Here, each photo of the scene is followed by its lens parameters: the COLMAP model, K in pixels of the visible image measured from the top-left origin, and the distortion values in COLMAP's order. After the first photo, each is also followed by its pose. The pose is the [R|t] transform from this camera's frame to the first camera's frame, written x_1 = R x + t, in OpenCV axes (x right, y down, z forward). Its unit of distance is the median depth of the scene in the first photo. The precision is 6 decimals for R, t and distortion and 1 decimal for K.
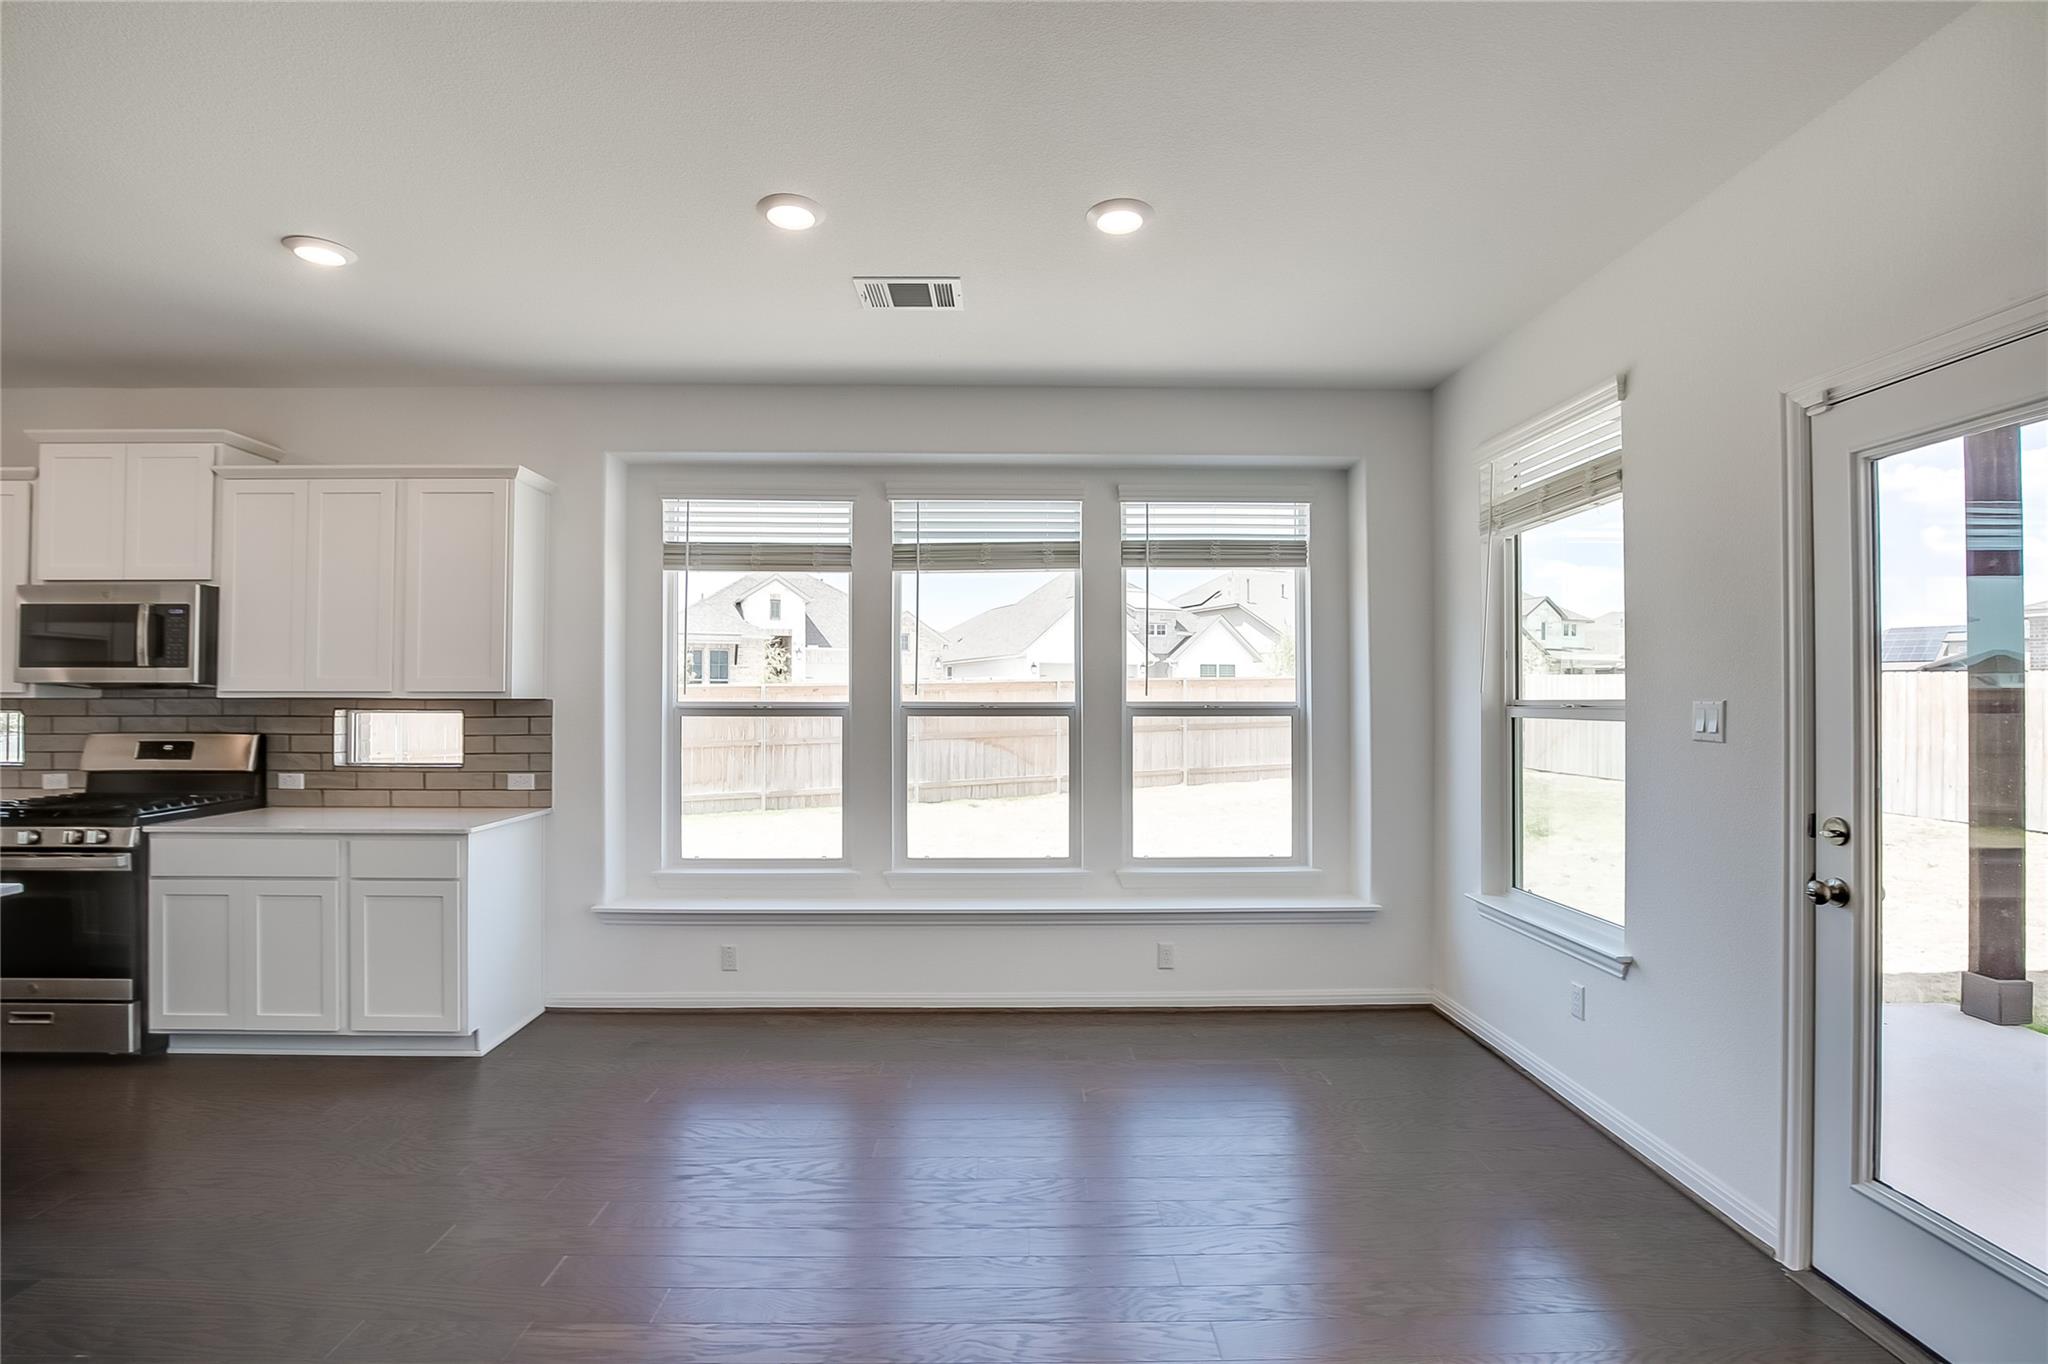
lens RADIAL K [[940.9, 0, 1022.0], [0, 940.9, 687.0], [0, 0, 1]] dist [-0.032327, 0.004378]
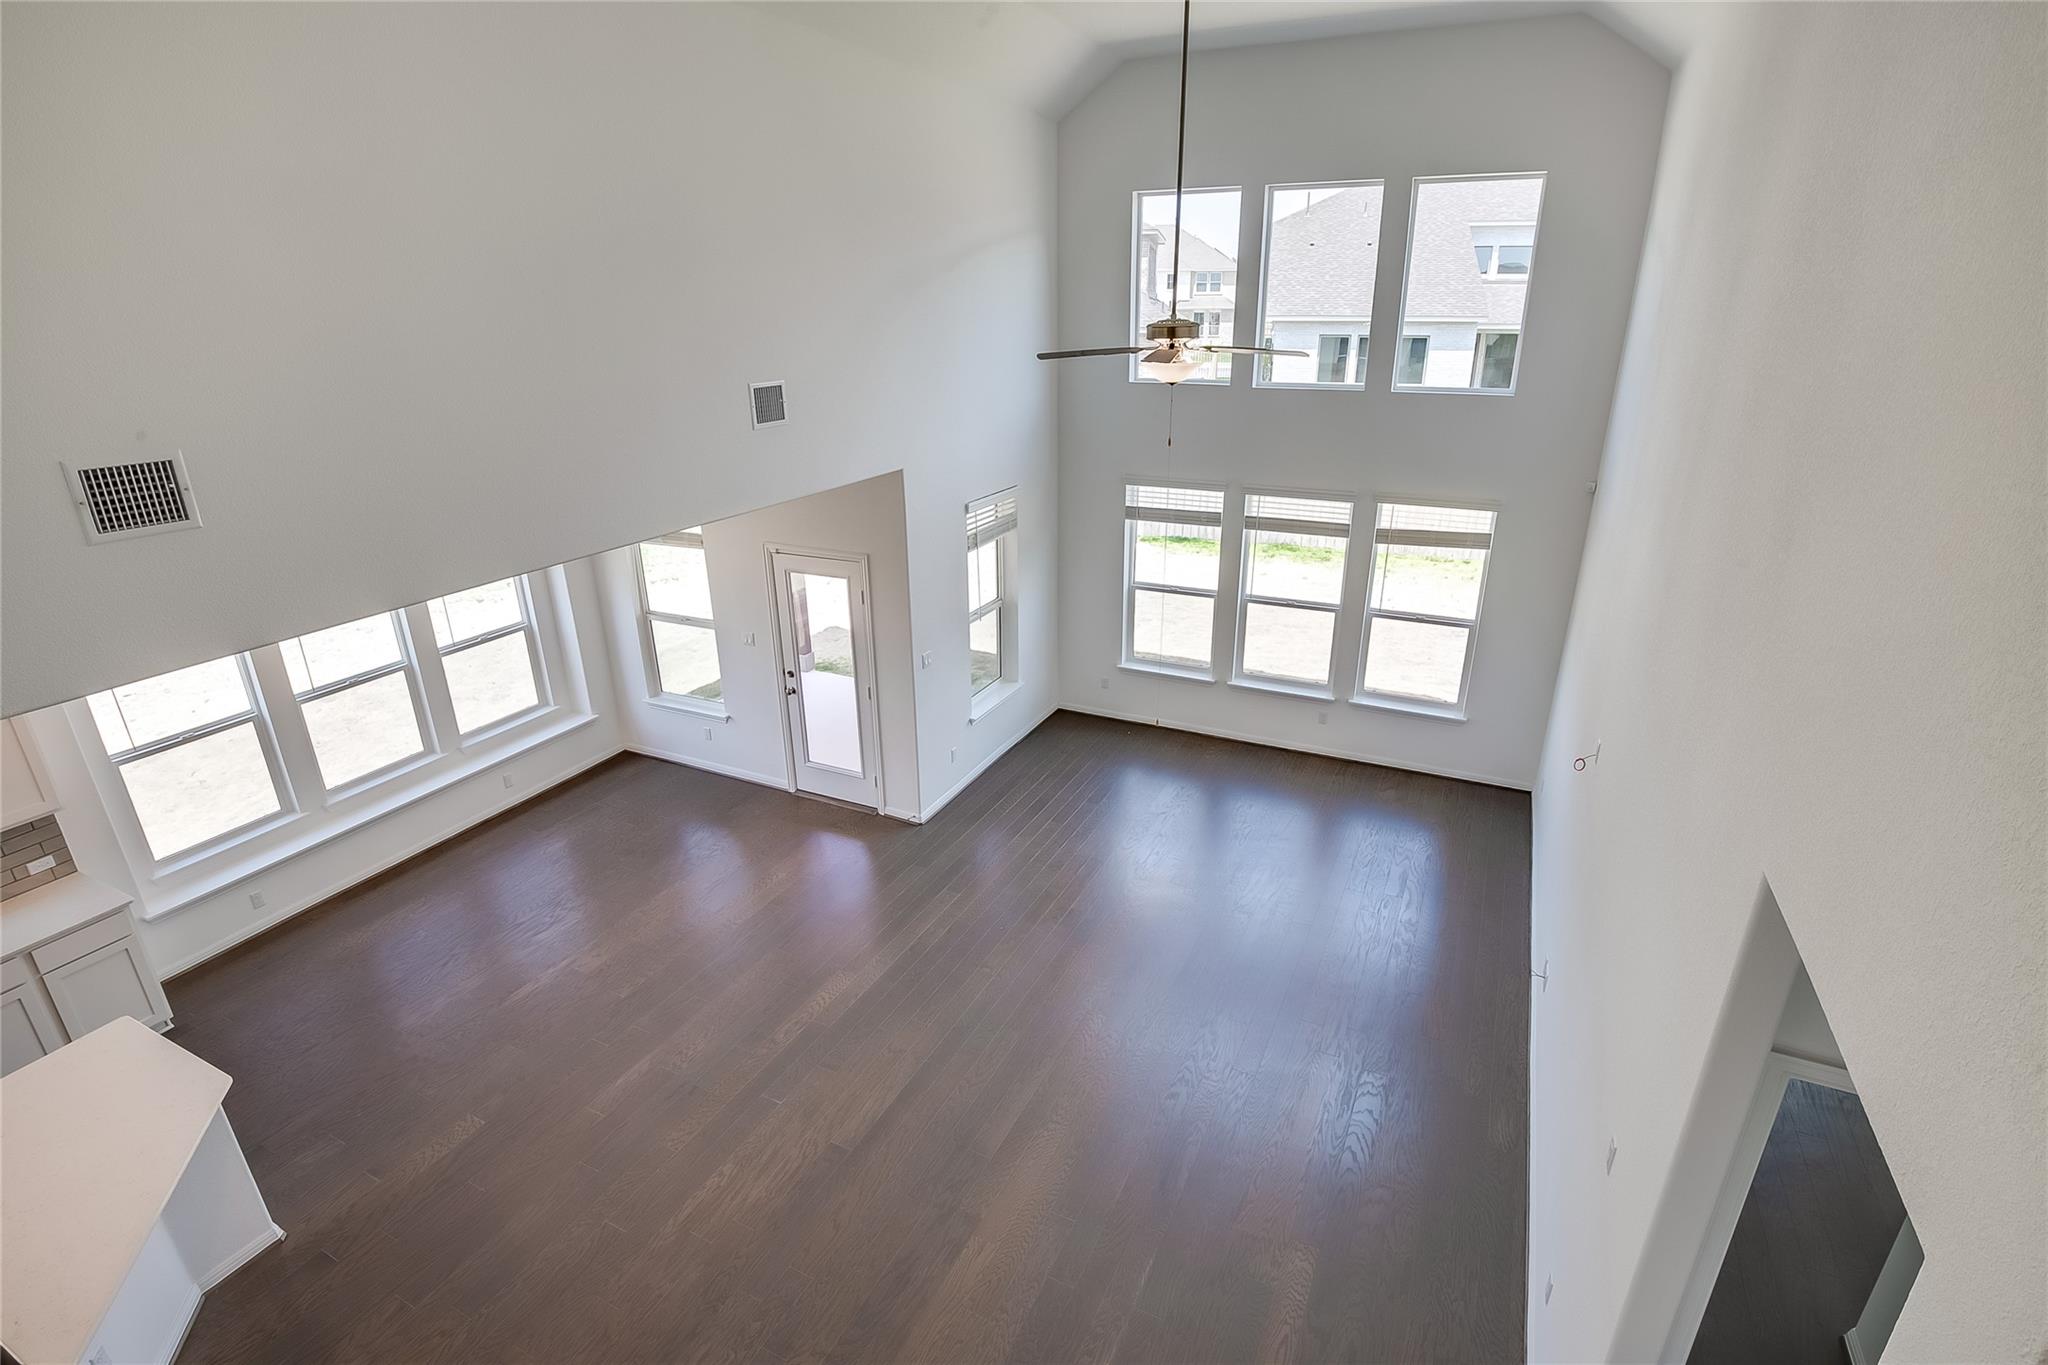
lens RADIAL K [[940.9, 0, 1019.8], [0, 940.9, 685.4], [0, 0, 1]] dist [-0.032327, 0.004378]
pose [[0.457734, -0.324685, 0.827683, -0.860892], [0.004262, 0.931724, 0.363141, -0.563032], [-0.889079, -0.162694, 0.427866, -0.668751]]
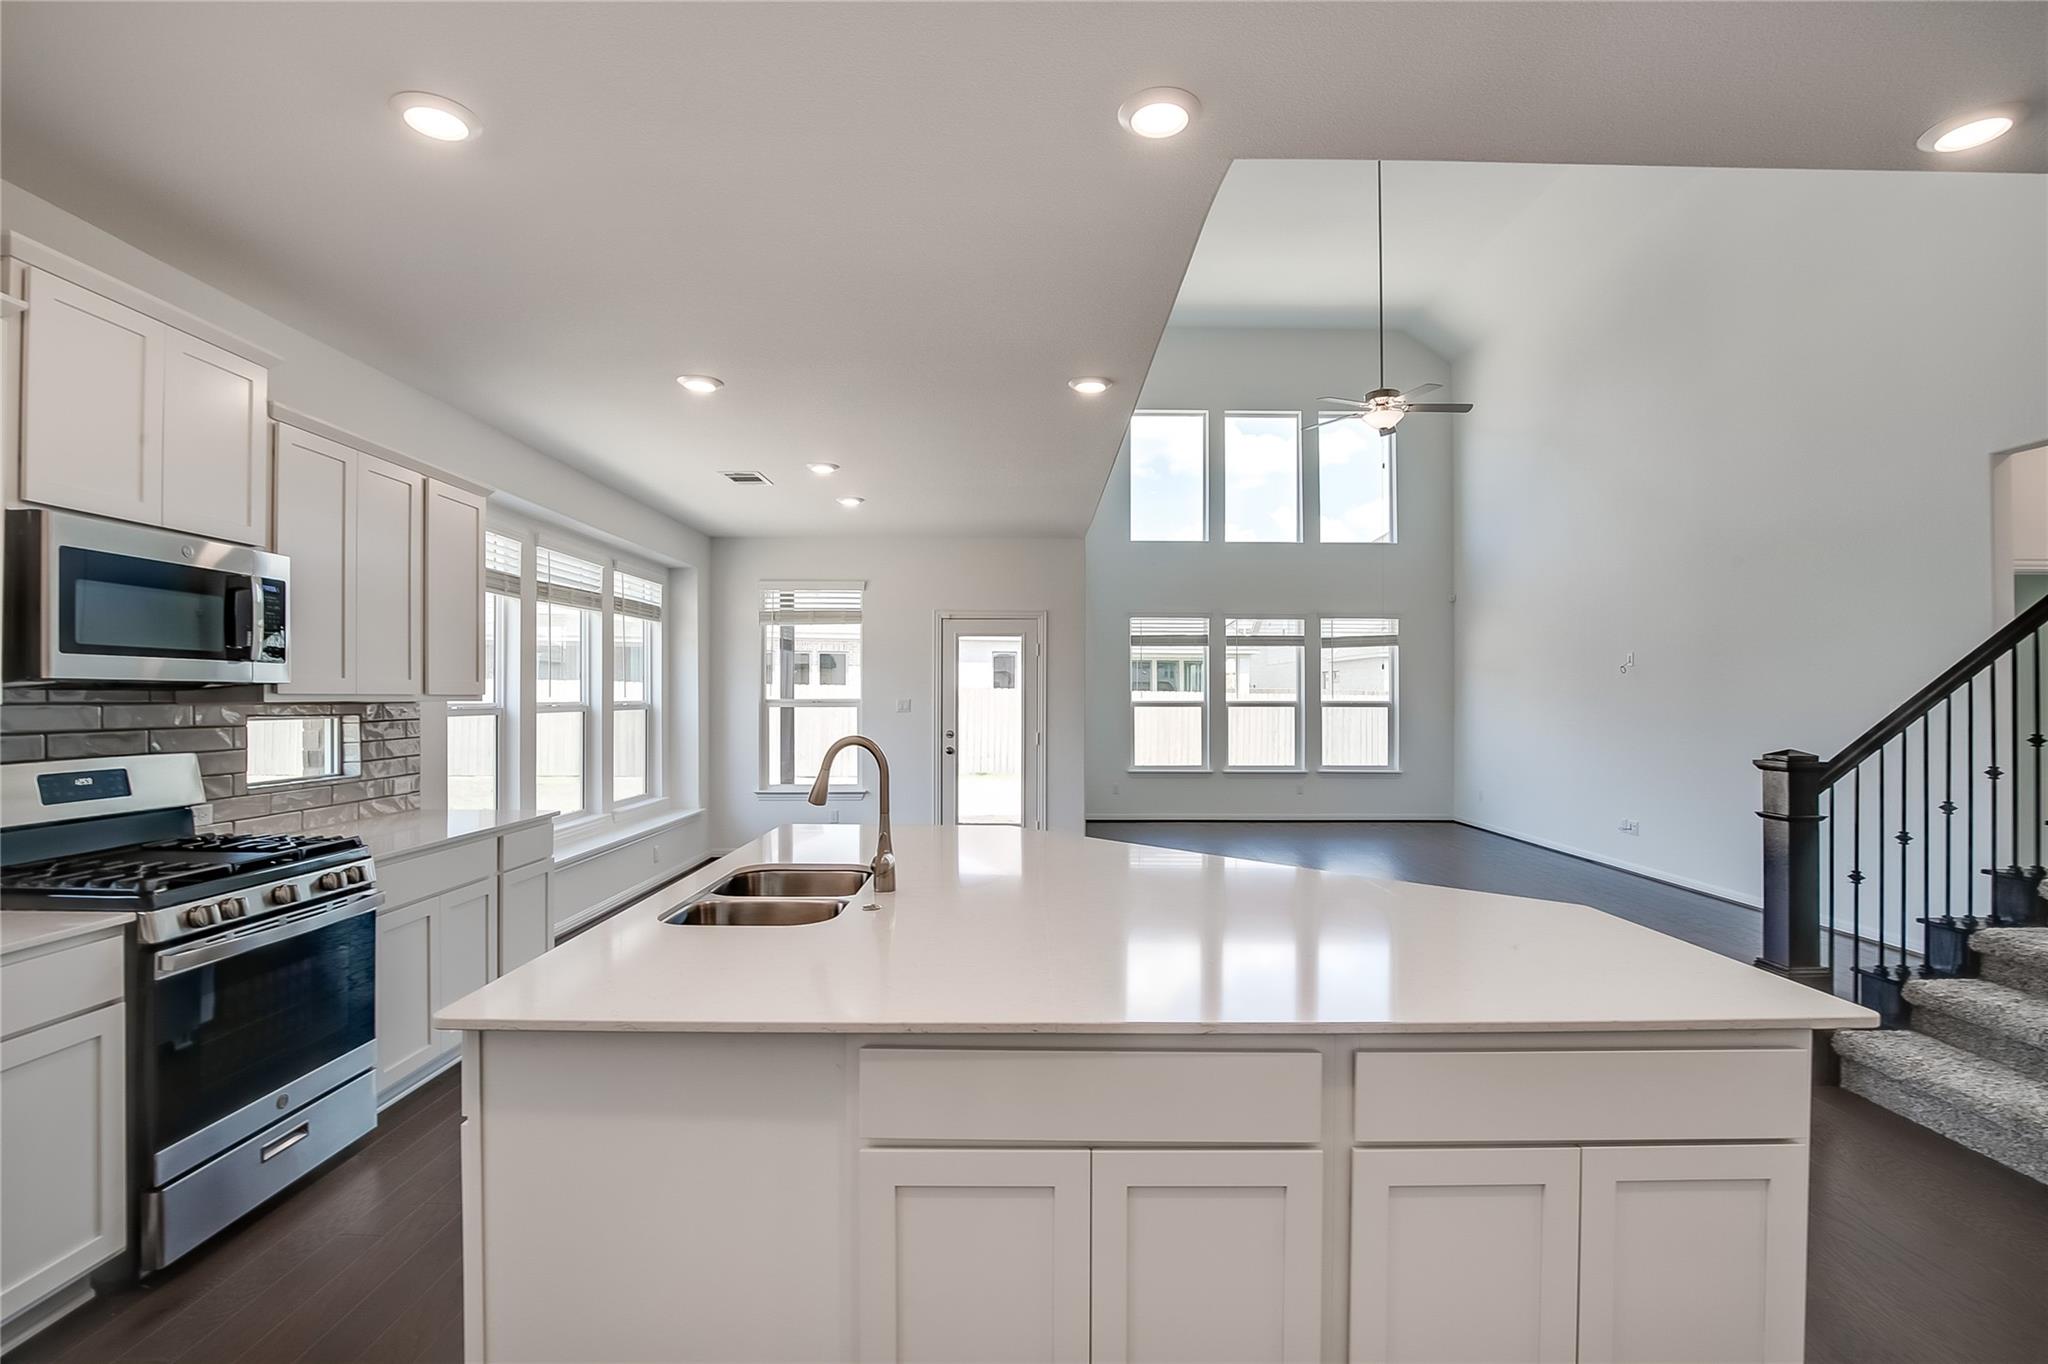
lens RADIAL K [[940.9, 0, 1019.0], [0, 940.9, 691.6], [0, 0, 1]] dist [-0.032327, 0.004378]
pose [[0.023113, 0.004262, 0.999724, -1.510220], [-0.011359, 0.999927, -0.004000, -0.001528], [-0.999668, -0.011264, 0.023160, 0.329975]]
